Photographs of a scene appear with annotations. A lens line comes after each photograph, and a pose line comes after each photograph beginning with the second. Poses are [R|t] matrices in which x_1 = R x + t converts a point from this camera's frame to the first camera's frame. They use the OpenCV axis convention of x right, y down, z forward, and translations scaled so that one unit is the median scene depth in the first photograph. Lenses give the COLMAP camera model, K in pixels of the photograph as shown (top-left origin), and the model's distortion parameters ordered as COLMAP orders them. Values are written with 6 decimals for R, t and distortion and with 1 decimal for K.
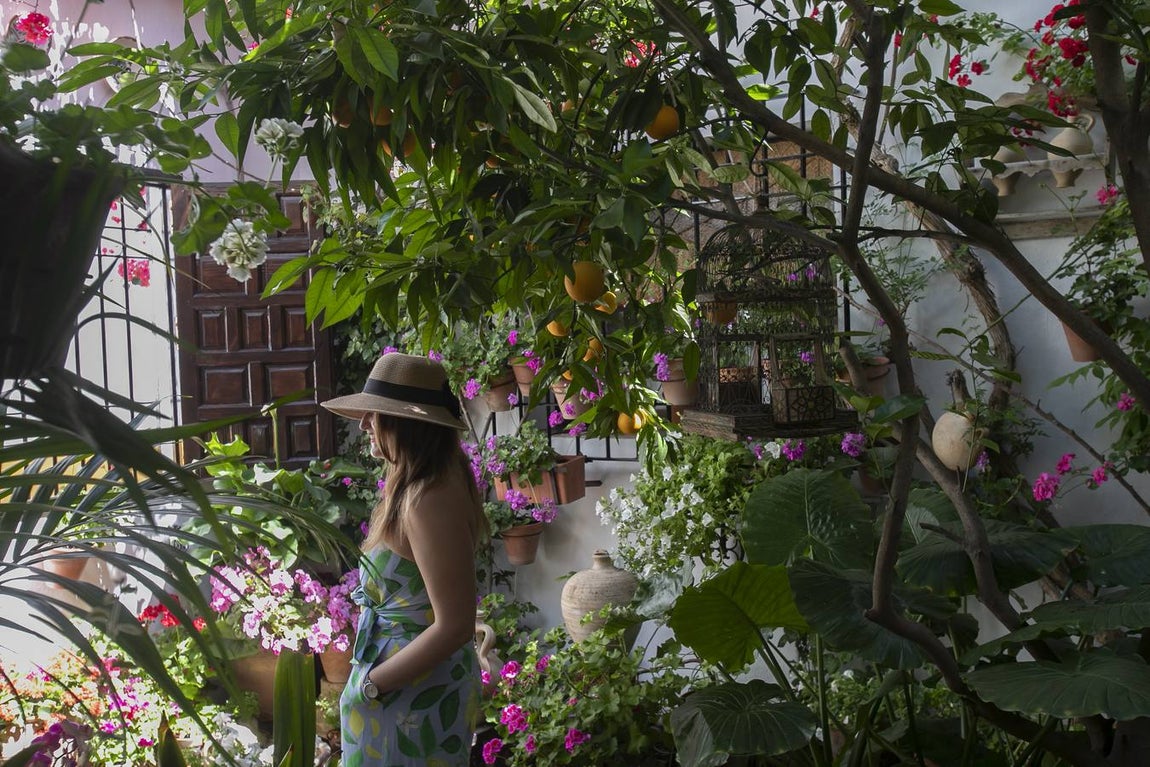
lens RADIAL K [[1160.9, 0, 576.0], [0, 1160.9, 384.1], [0, 0, 1]] dist [0.051844, 0.000000]
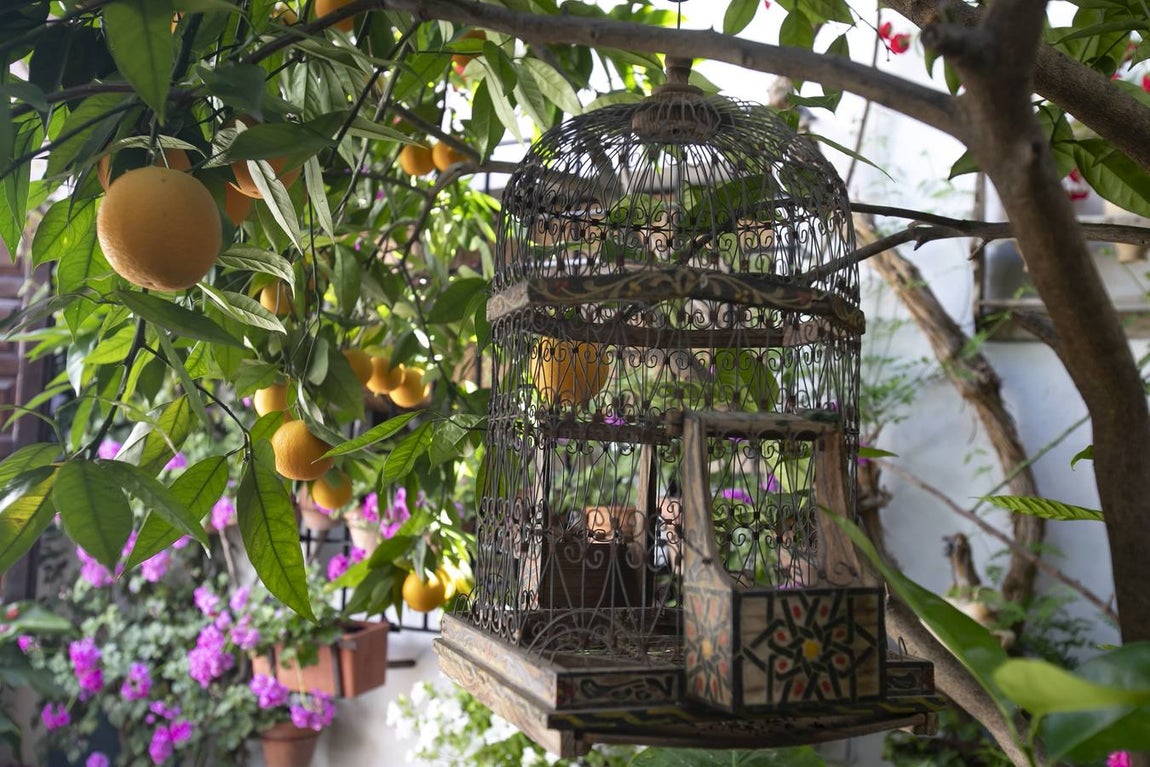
lens RADIAL K [[1160.9, 0, 574.0], [0, 1160.9, 383.1], [0, 0, 1]] dist [0.051844, 0.000000]
pose [[0.994051, 0.073899, 0.080015, 0.057748], [-0.064388, 0.991214, -0.115540, -0.005929], [-0.087850, 0.109701, 0.990075, 0.360738]]
